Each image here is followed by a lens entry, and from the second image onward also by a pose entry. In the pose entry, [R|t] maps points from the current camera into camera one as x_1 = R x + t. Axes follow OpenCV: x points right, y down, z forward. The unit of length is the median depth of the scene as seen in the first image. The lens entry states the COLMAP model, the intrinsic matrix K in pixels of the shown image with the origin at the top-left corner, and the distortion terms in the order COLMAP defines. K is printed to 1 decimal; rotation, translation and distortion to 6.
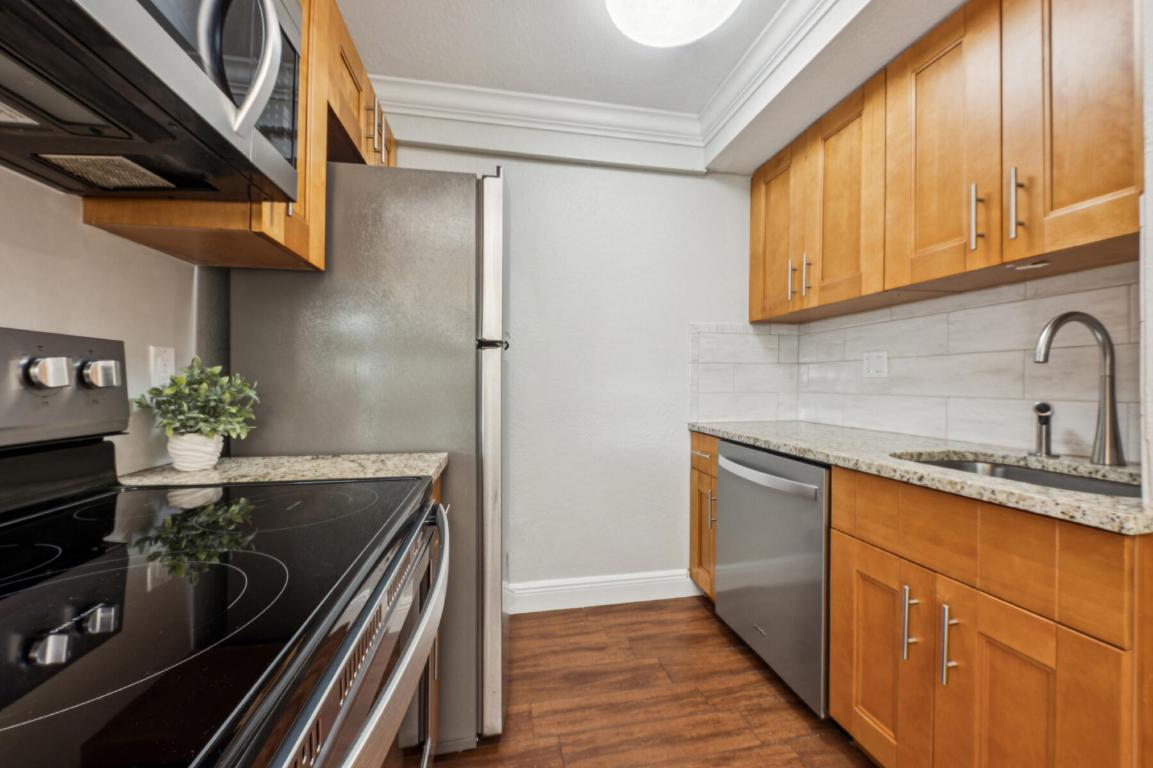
lens RADIAL K [[432.0, 0, 572.6], [0, 432.0, 387.4], [0, 0, 1]] dist [0.008084, -0.000315]
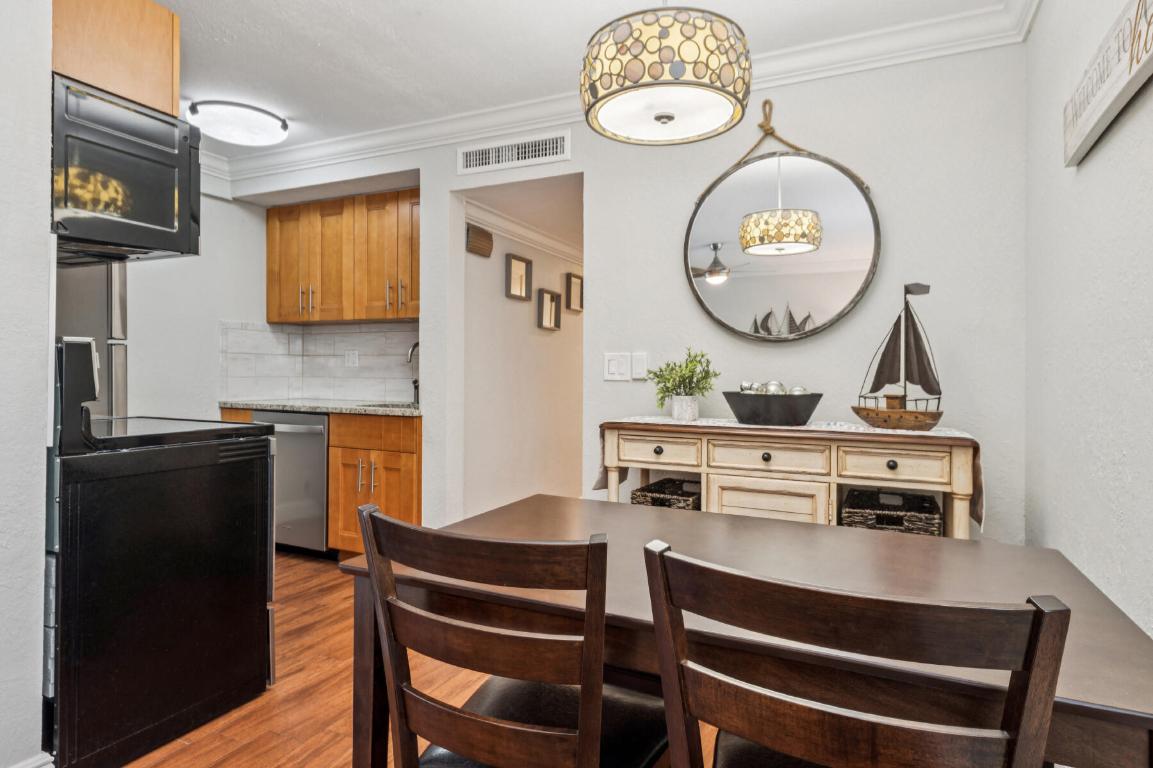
lens RADIAL K [[638.7, 0, 576.5], [0, 638.7, 384.0], [0, 0, 1]] dist [0.021651, 0.000057]
pose [[0.601079, -0.011549, 0.799106, -0.778450], [0.000045, 0.999896, 0.014417, 0.007530], [-0.799190, -0.008630, 0.601017, -1.215604]]
